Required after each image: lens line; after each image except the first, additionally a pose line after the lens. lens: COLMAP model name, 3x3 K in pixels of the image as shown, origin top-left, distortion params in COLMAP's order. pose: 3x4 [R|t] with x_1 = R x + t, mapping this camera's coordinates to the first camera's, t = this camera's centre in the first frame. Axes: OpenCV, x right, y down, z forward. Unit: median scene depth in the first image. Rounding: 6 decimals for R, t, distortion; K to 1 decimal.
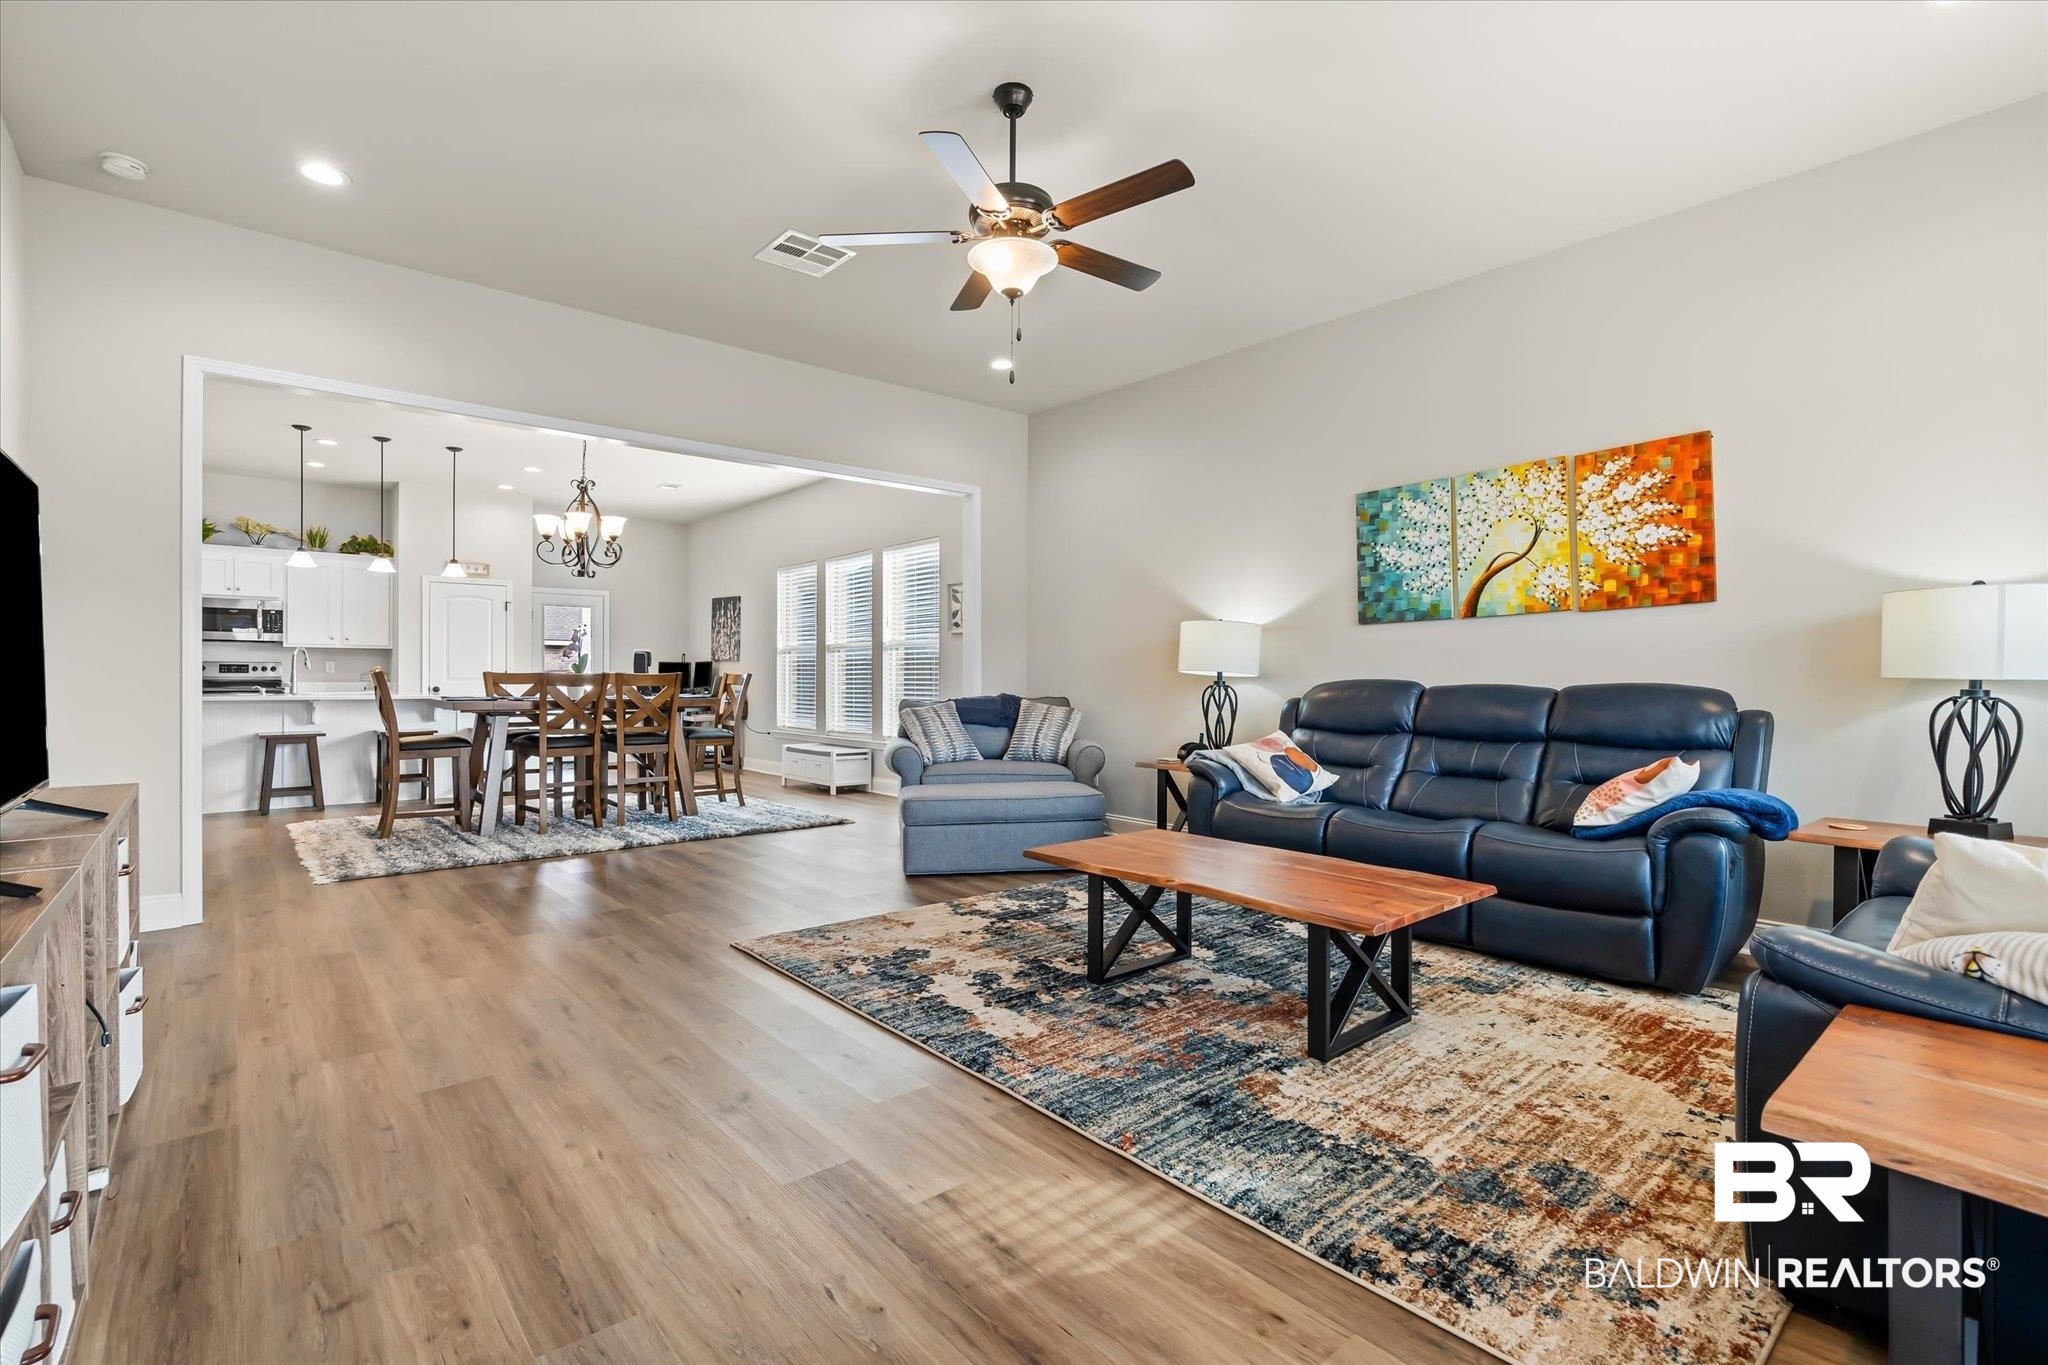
lens RADIAL K [[944.1, 0, 1016.1], [0, 944.1, 681.8], [0, 0, 1]] dist [-0.002768, 0.000513]
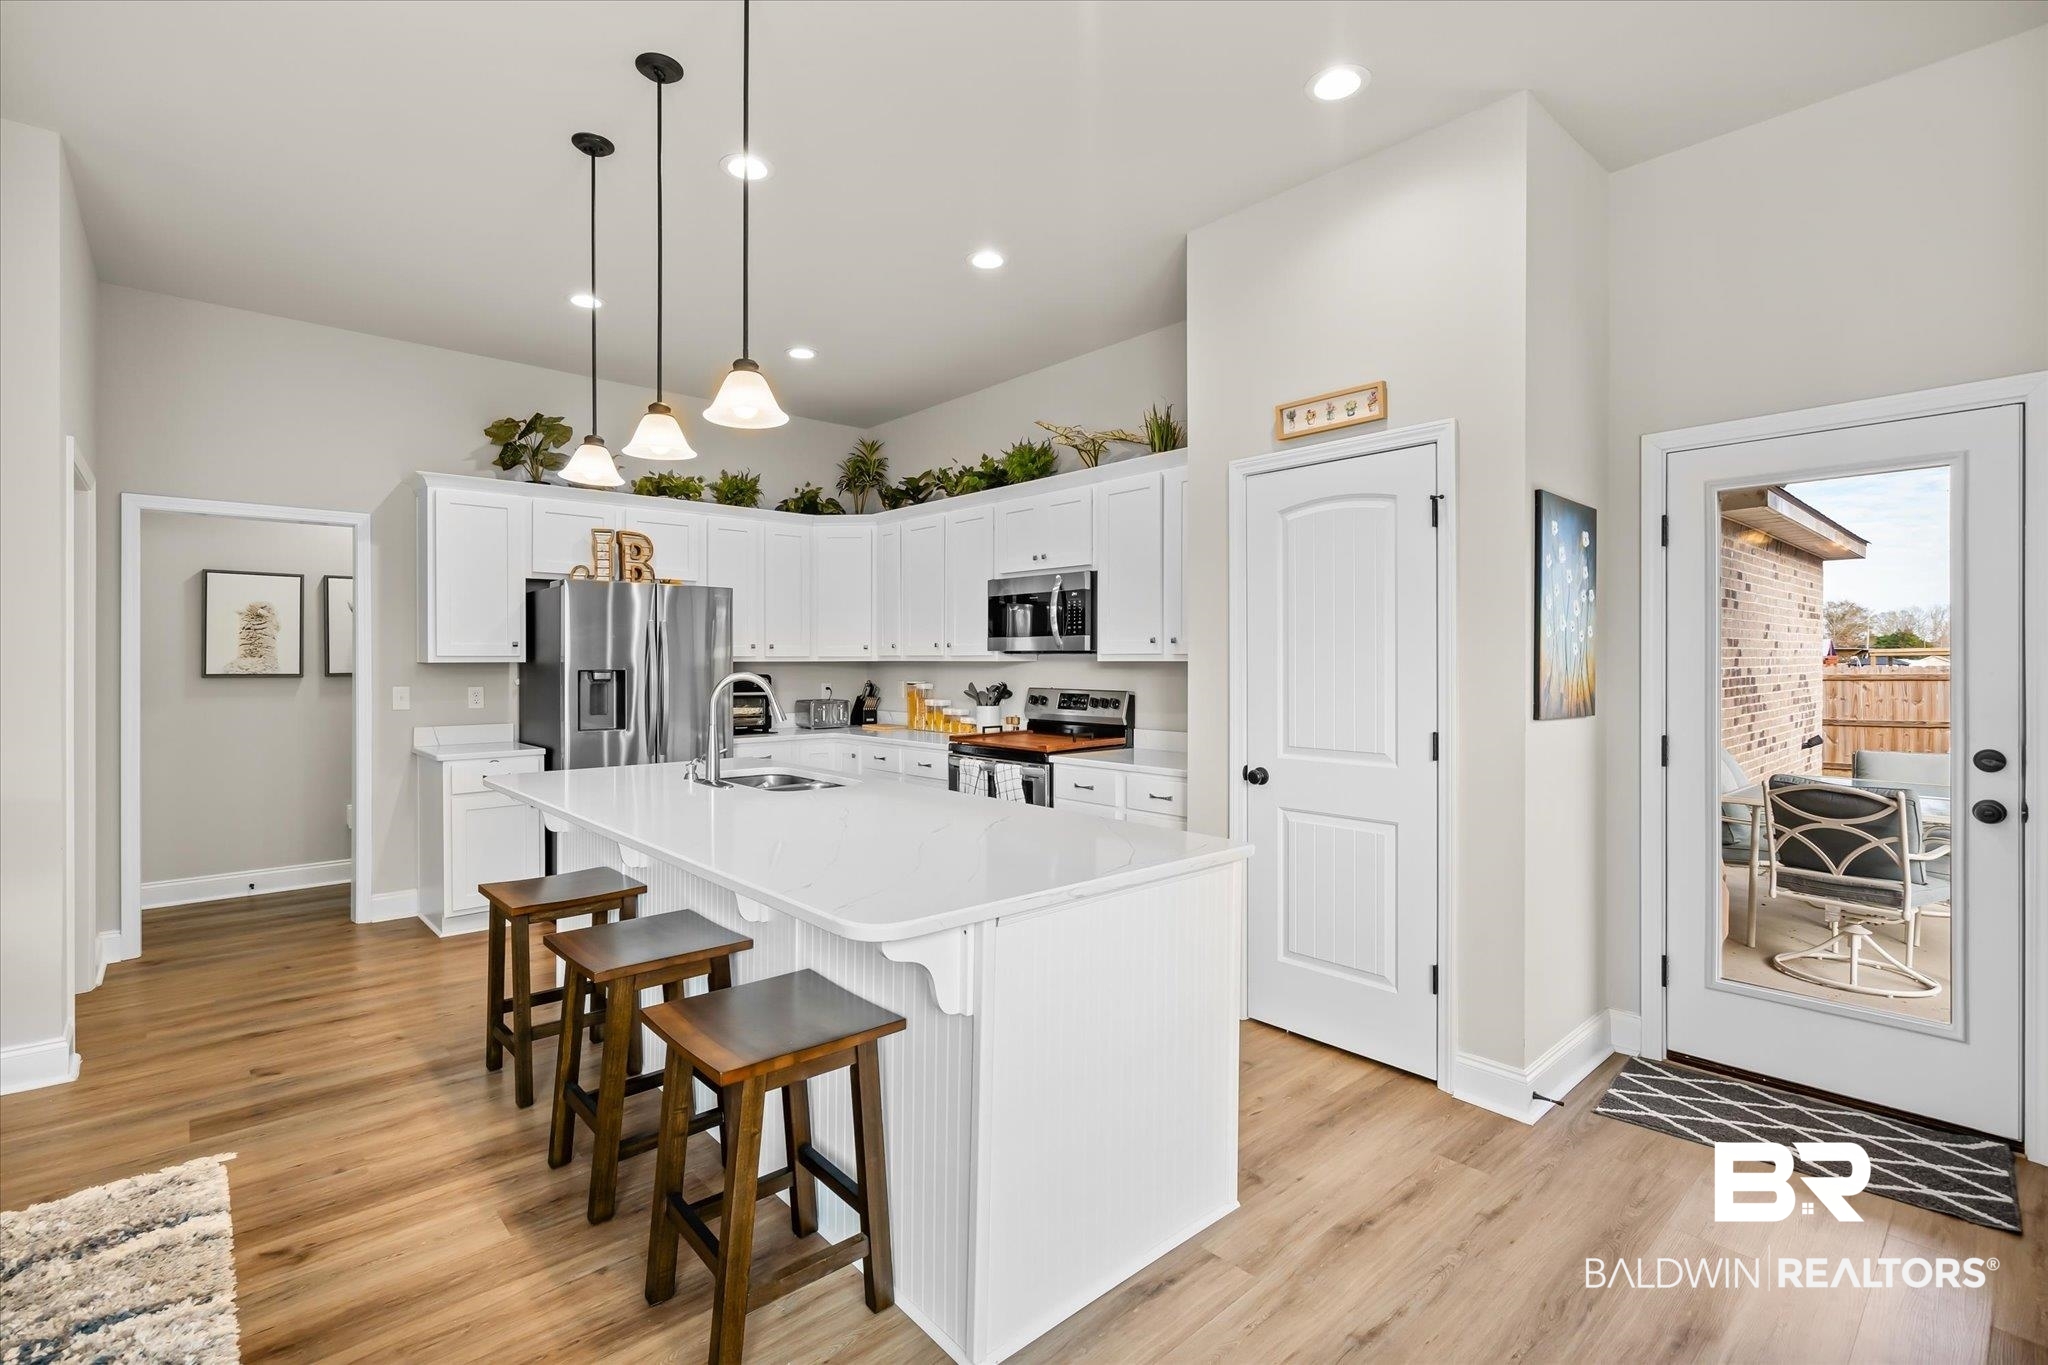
lens RADIAL K [[944.1, 0, 986.9], [0, 944.1, 664.4], [0, 0, 1]] dist [-0.002768, 0.000513]
pose [[0.015961, -0.002847, -0.999869, -0.582011], [-0.002363, 0.999993, -0.002885, -0.072607], [0.999870, 0.002409, 0.015954, 1.971679]]
